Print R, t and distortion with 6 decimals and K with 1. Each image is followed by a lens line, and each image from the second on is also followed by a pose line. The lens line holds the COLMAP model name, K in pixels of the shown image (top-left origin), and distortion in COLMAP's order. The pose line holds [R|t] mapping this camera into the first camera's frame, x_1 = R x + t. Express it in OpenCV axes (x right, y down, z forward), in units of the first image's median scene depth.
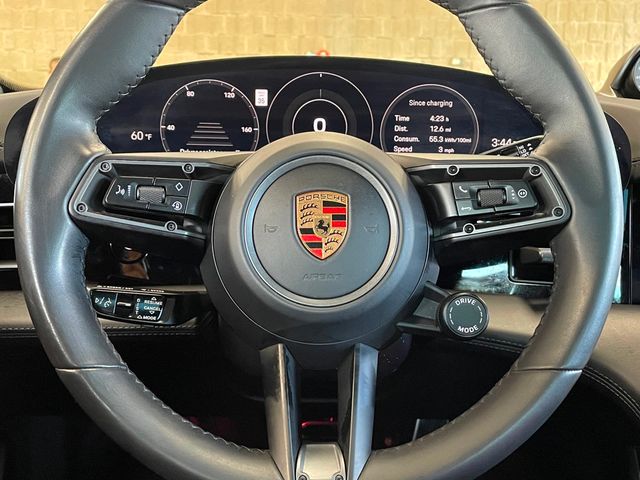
lens RADIAL K [[738.8, 0, 318.0], [0, 738.8, 240.9], [0, 0, 1]] dist [0.069088, 0.000000]
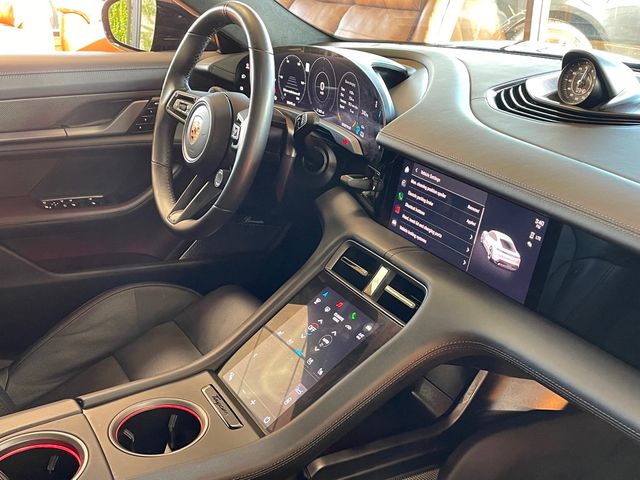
lens RADIAL K [[766.4, 0, 319.0], [0, 766.4, 239.6], [0, 0, 1]] dist [0.157317, 0.000000]
pose [[0.482090, 0.311219, -0.818982, 2.145098], [-0.176221, 0.950122, 0.257321, -0.359182], [0.858216, 0.020270, 0.512888, -0.003823]]
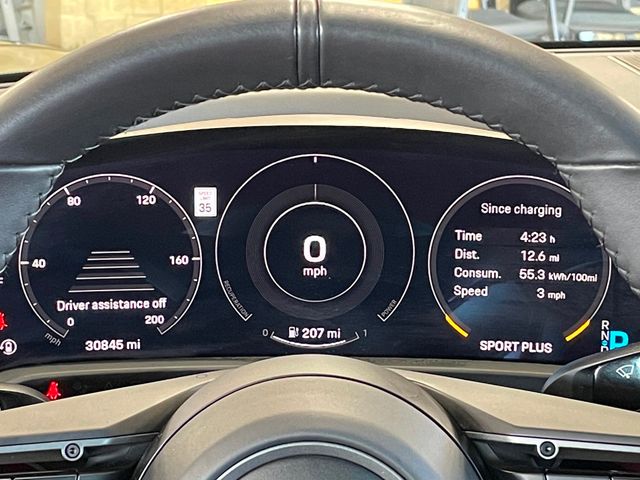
lens RADIAL K [[1545.5, 0, 316.1], [0, 1545.5, 238.0], [0, 0, 1]] dist [0.084699, 0.000000]
pose [[0.999837, -0.014312, -0.011009, 0.019309], [0.015189, 0.996337, 0.084150, -0.321654], [0.009765, -0.084303, 0.996392, -0.144608]]
